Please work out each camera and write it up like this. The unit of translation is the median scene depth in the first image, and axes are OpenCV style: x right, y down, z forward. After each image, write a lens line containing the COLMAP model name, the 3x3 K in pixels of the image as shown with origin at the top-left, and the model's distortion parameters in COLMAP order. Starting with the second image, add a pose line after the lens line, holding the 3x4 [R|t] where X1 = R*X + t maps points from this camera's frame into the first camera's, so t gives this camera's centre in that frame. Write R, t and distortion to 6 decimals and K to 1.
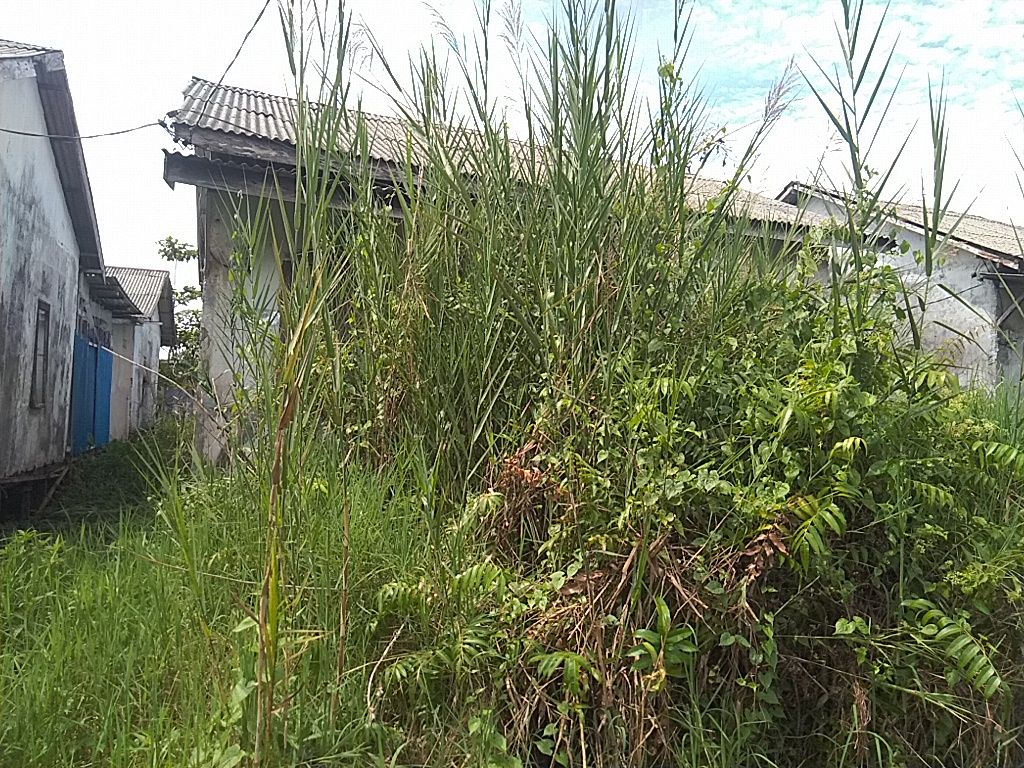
lens RADIAL K [[746.1, 0, 506.6], [0, 746.1, 387.7], [0, 0, 1]] dist [0.006975, 0.003387]
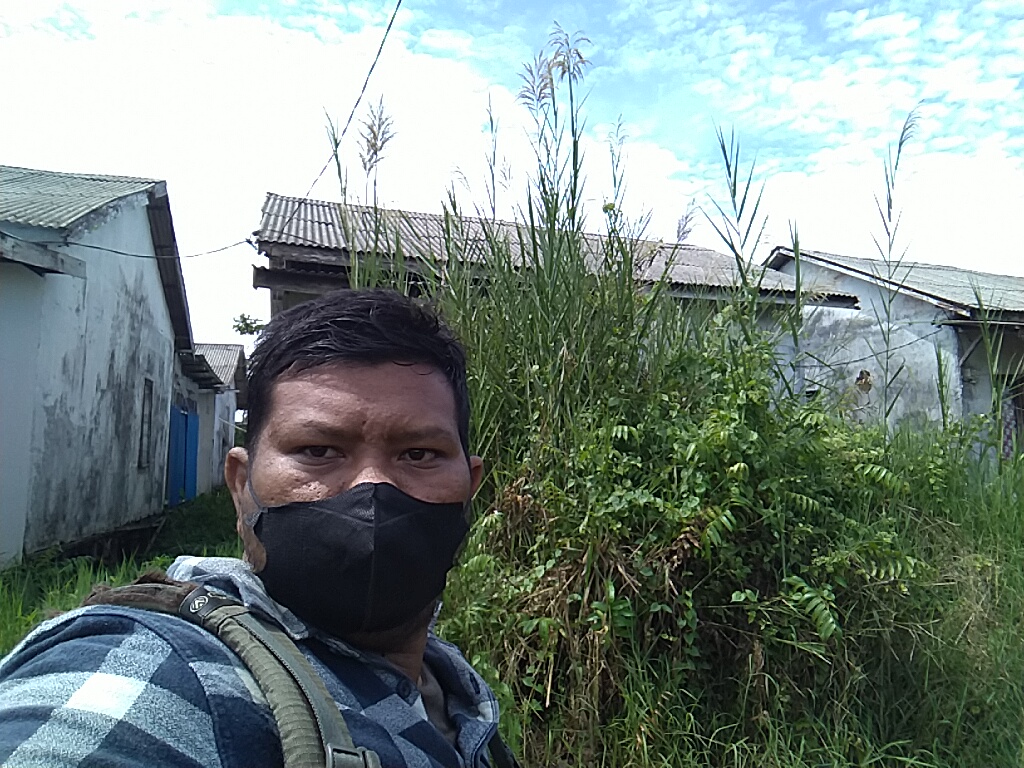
lens RADIAL K [[748.9, 0, 512.0], [0, 748.9, 384.0], [0, 0, 1]] dist [0.007323, -0.000613]
pose [[0.996984, -0.042207, -0.065131, 0.098697], [0.037626, 0.996835, -0.070030, -0.000263], [0.067880, 0.067368, 0.995416, -0.358602]]
